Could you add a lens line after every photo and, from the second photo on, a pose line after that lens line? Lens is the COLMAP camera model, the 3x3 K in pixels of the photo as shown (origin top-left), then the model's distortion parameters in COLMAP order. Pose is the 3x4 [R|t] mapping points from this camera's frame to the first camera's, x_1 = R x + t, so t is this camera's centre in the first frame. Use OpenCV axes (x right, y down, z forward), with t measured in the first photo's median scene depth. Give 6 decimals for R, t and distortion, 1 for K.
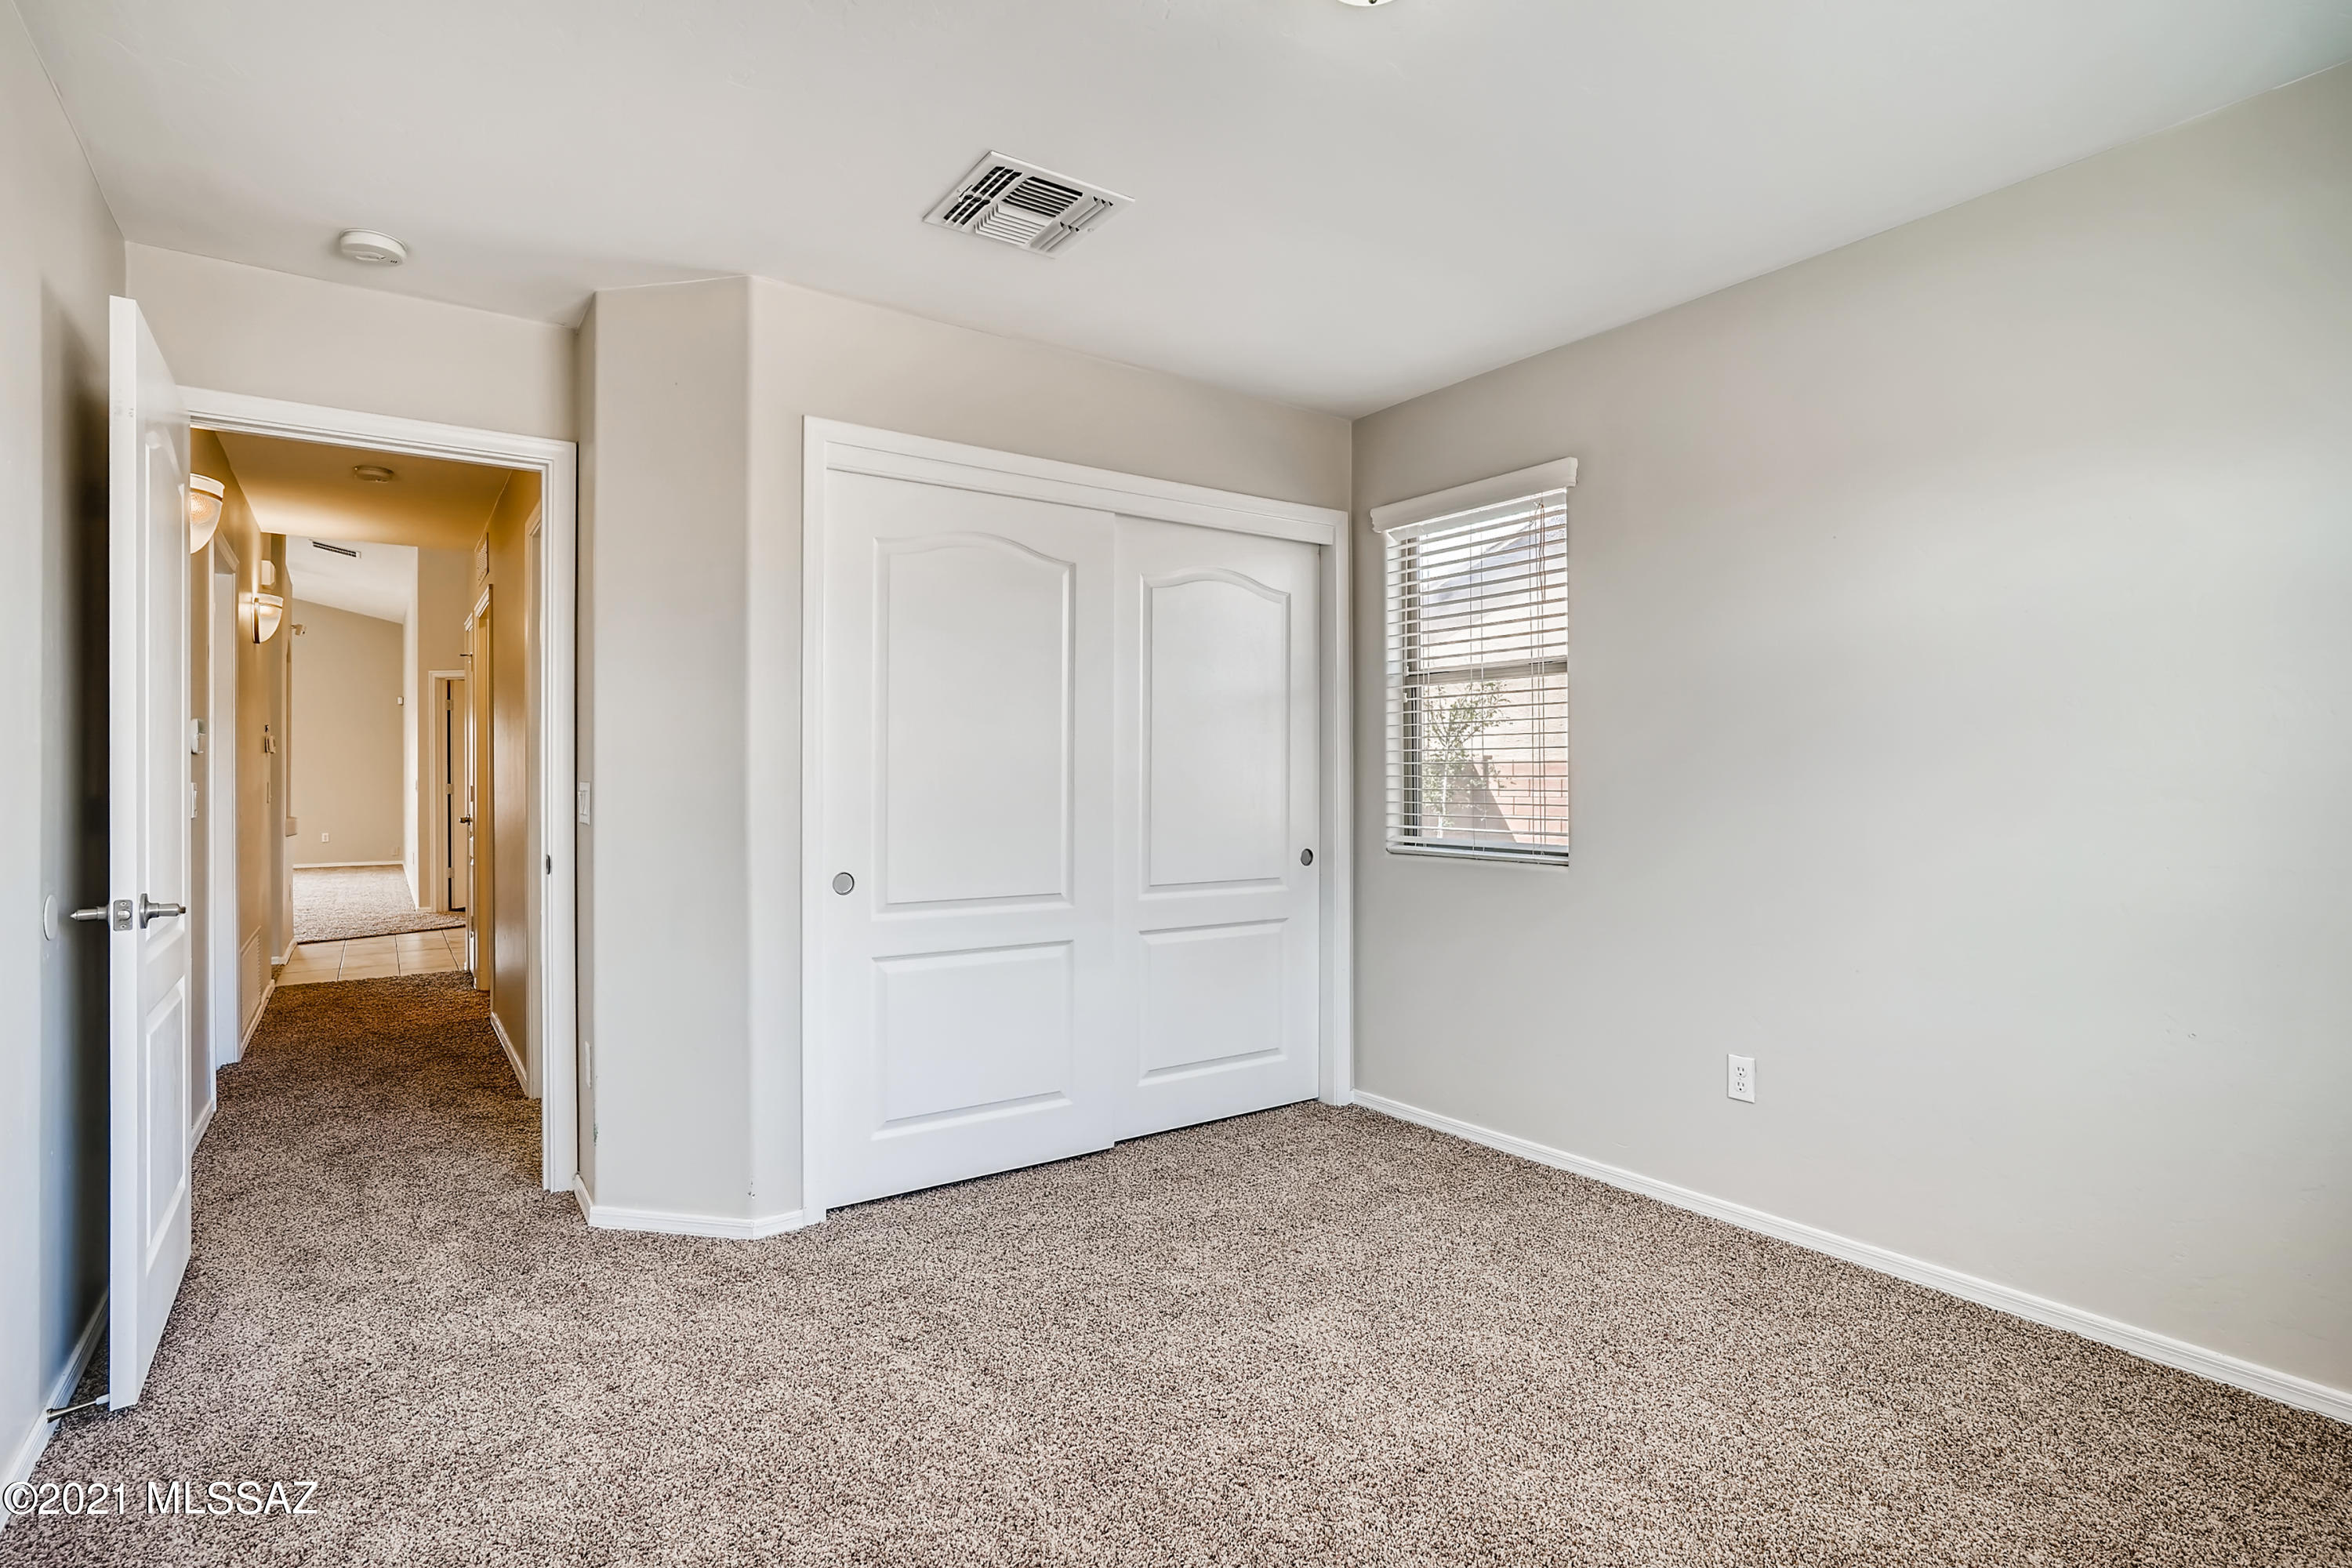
lens RADIAL K [[1152.7, 0, 1175.6], [0, 1152.7, 775.4], [0, 0, 1]] dist [-0.027143, 0.013741]
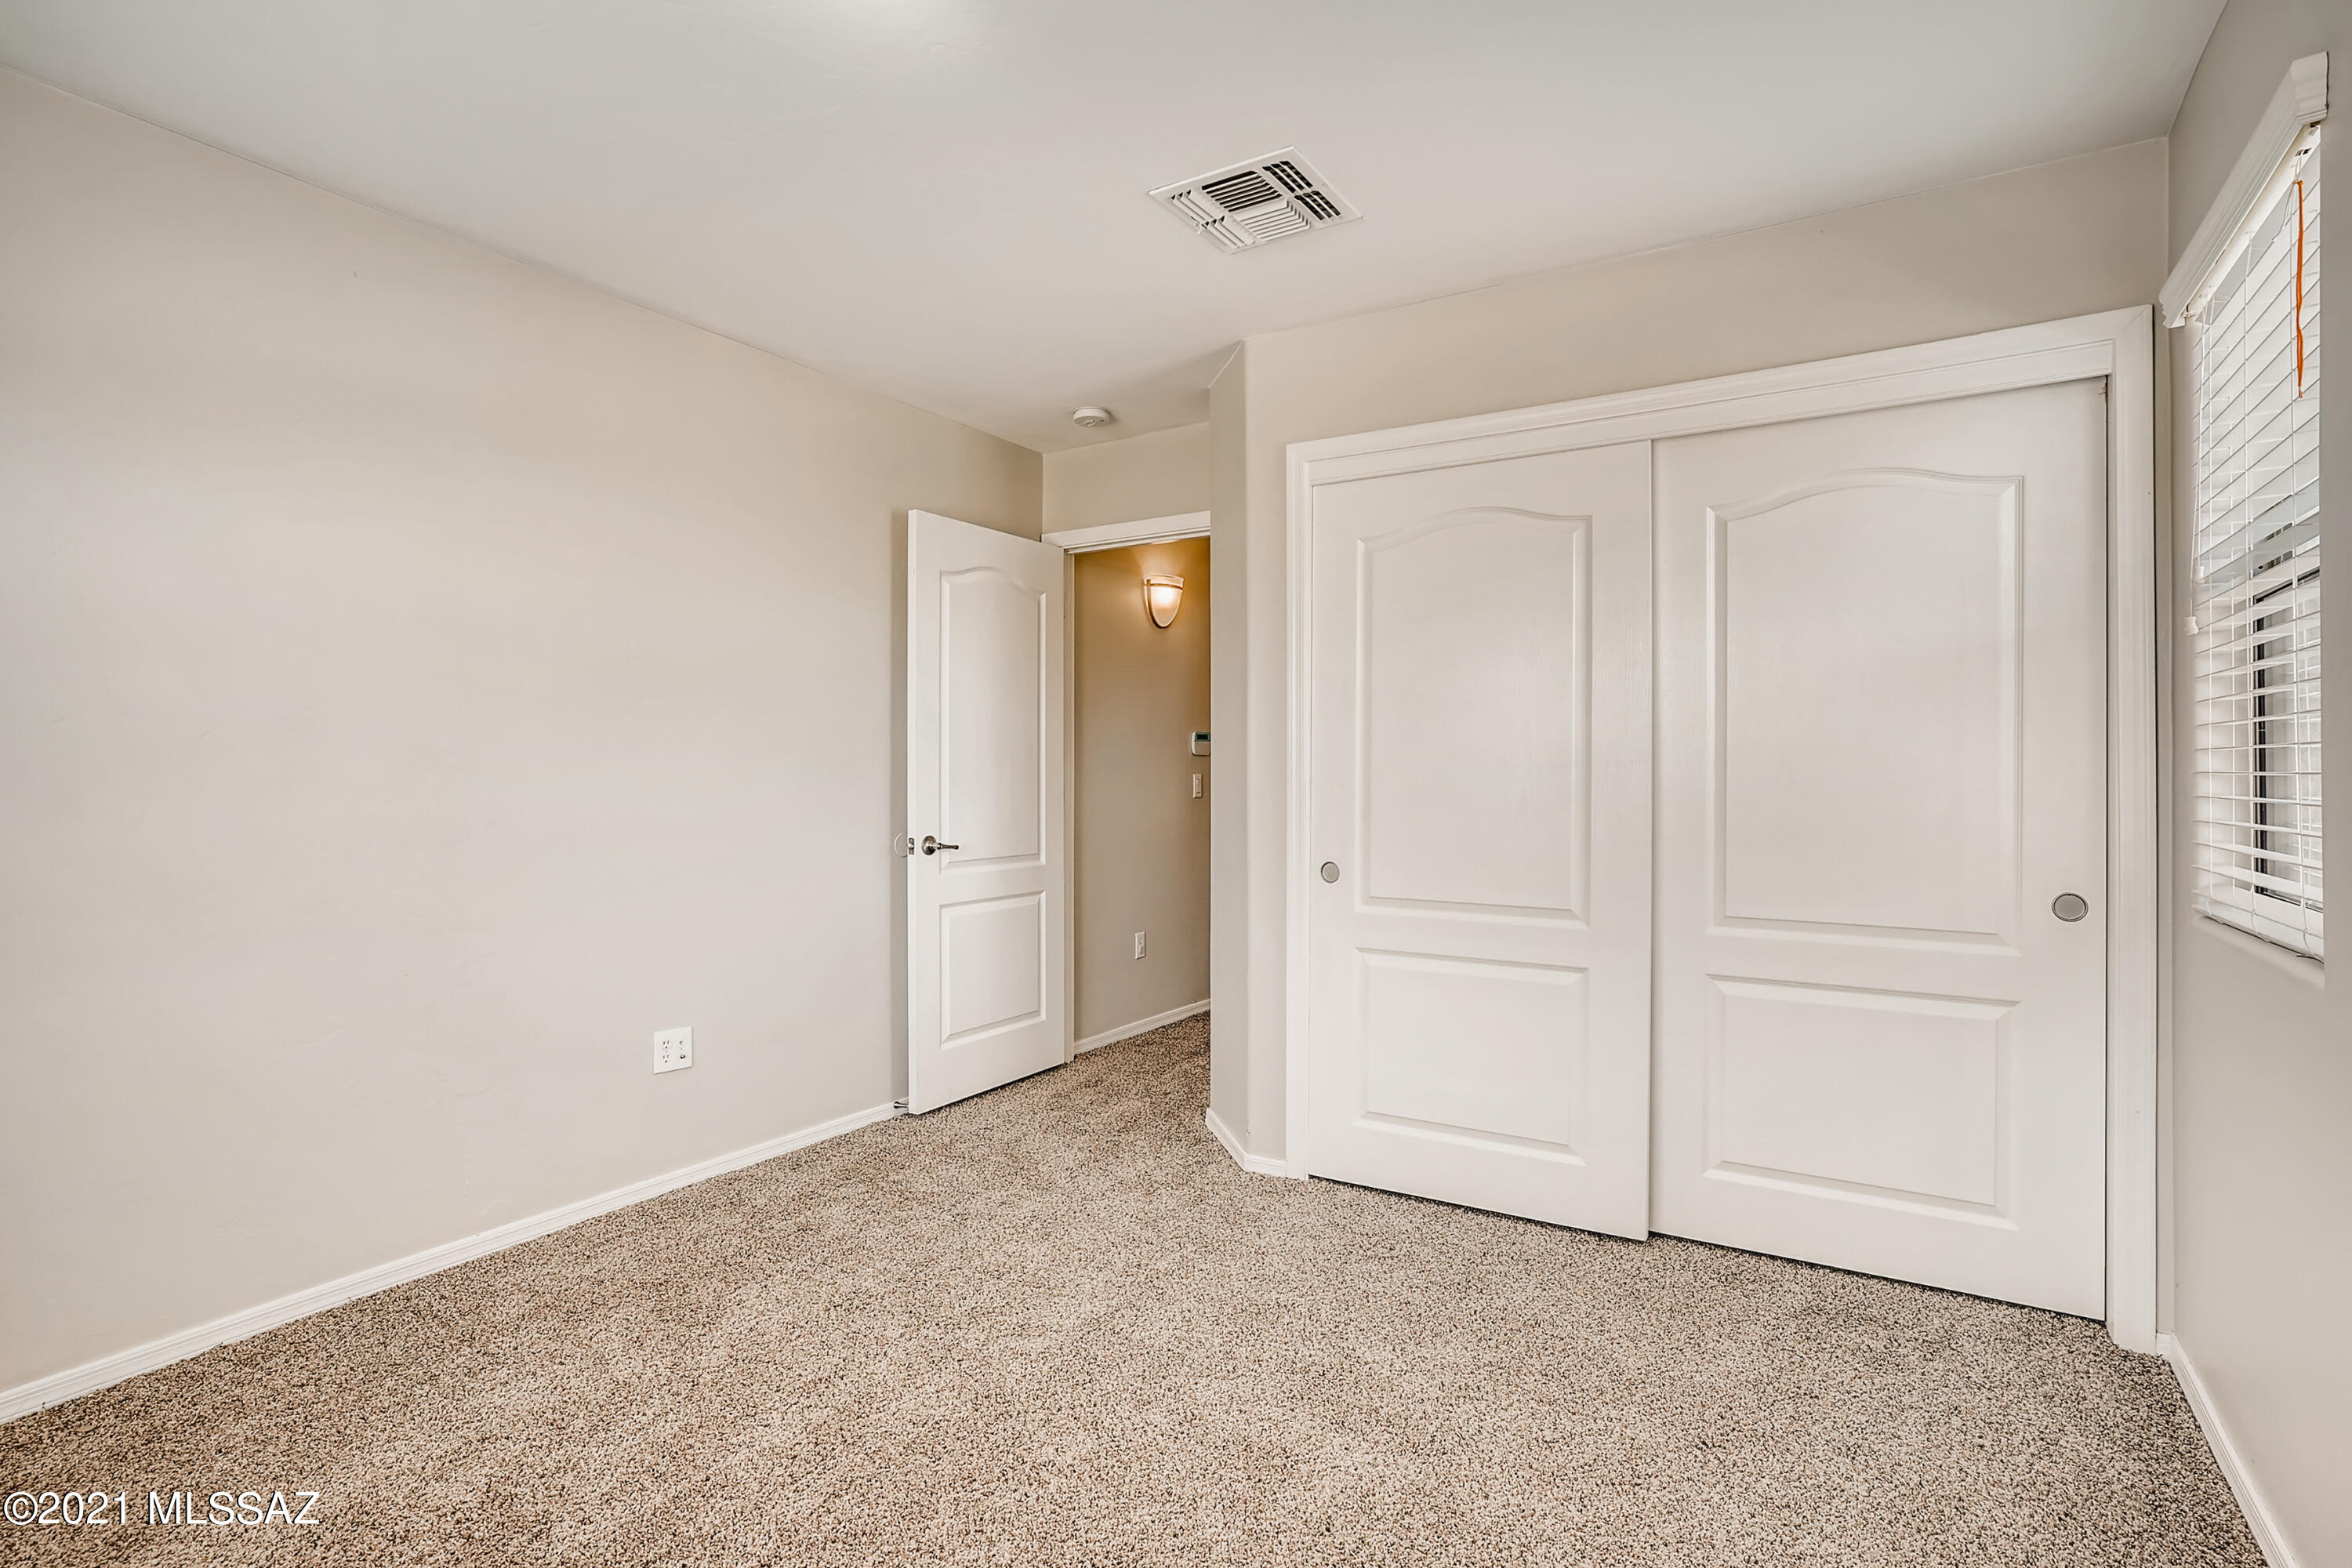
lens RADIAL K [[1152.7, 0, 1183.6], [0, 1152.7, 776.7], [0, 0, 1]] dist [-0.027143, 0.013741]
pose [[0.387945, 0.003295, -0.921677, 0.567791], [-0.001928, 0.999994, 0.002763, 0.002874], [0.921681, 0.000705, 0.387949, 0.411069]]
